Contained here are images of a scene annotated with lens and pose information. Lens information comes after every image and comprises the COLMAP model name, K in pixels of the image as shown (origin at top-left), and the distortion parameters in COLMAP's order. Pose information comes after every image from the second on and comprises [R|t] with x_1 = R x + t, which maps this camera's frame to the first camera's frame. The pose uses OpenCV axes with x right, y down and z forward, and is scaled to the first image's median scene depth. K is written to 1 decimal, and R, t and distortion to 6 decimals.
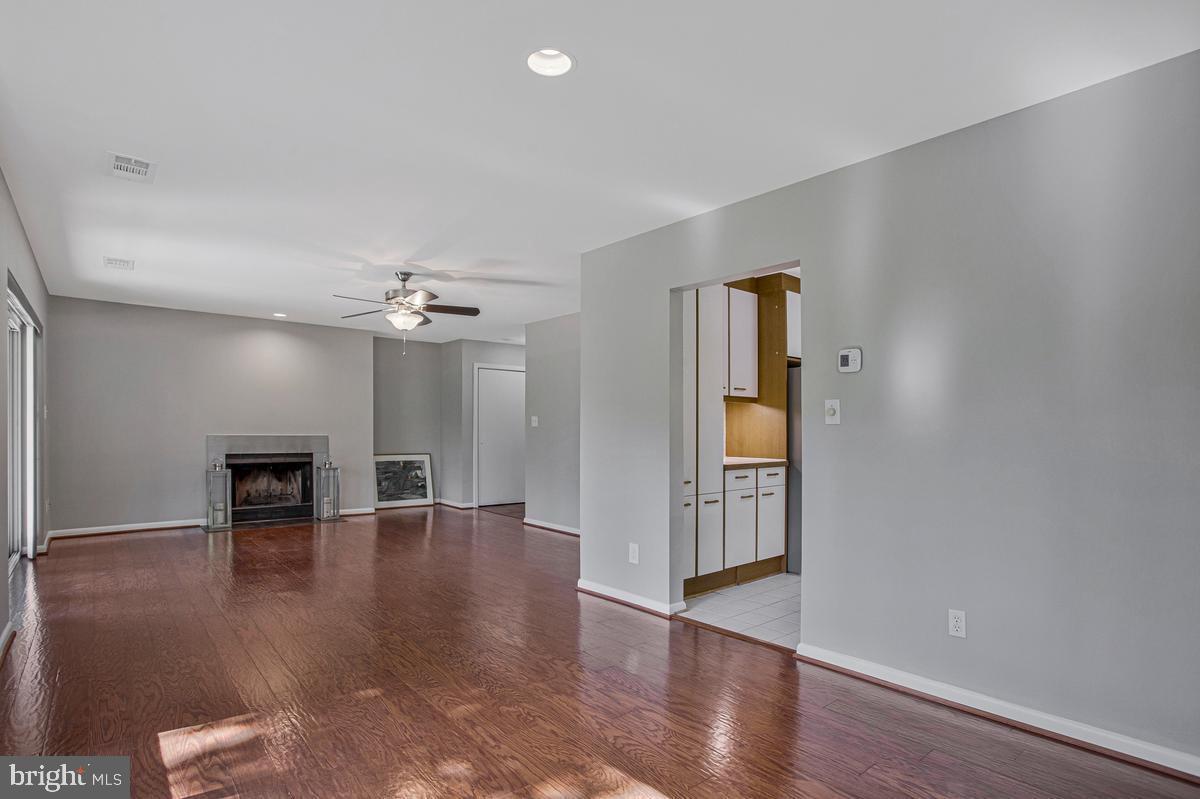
lens RADIAL K [[556.5, 0, 534.9], [0, 556.5, 443.7], [0, 0, 1]] dist [0.003137, 0.000549]
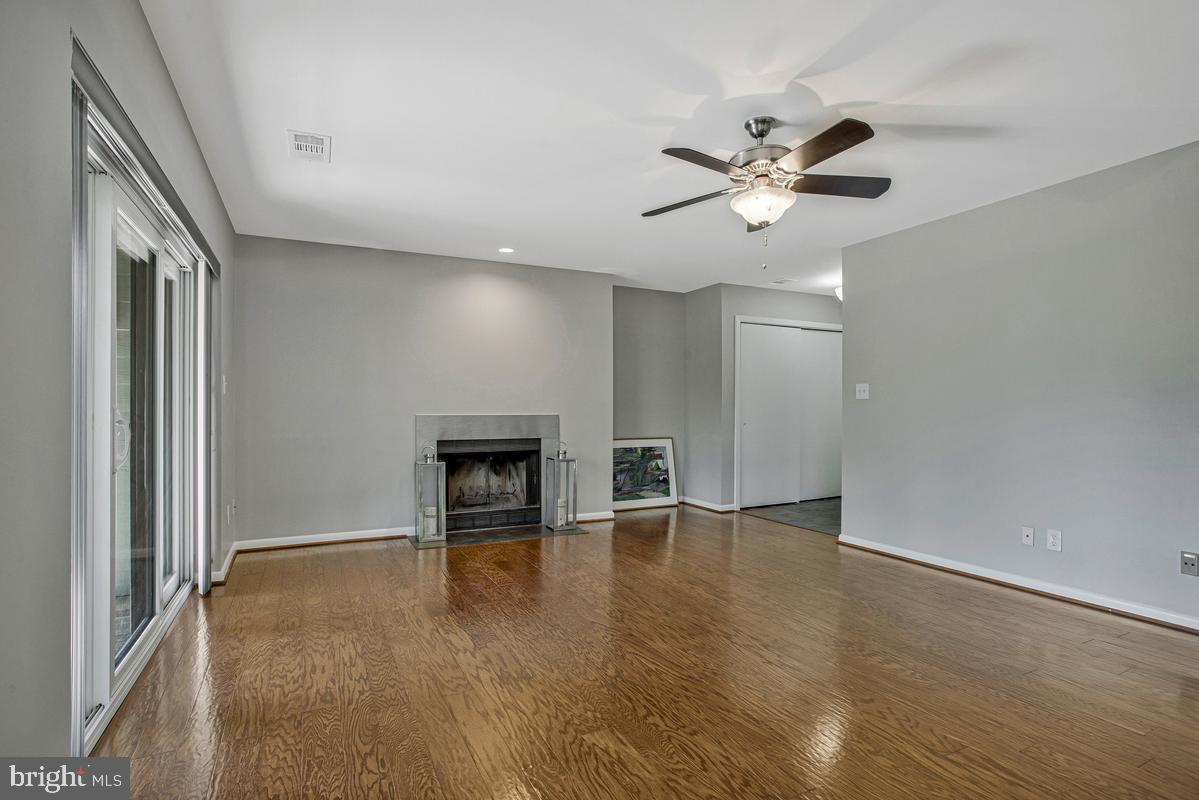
lens RADIAL K [[606.7, 0, 594.2], [0, 606.7, 414.7], [0, 0, 1]] dist [-0.043748, 0.001116]
pose [[0.977324, -0.005931, -0.211664, -0.157607], [0.003271, 0.999911, -0.012918, -0.004256], [0.211722, 0.011933, 0.977257, 0.223432]]
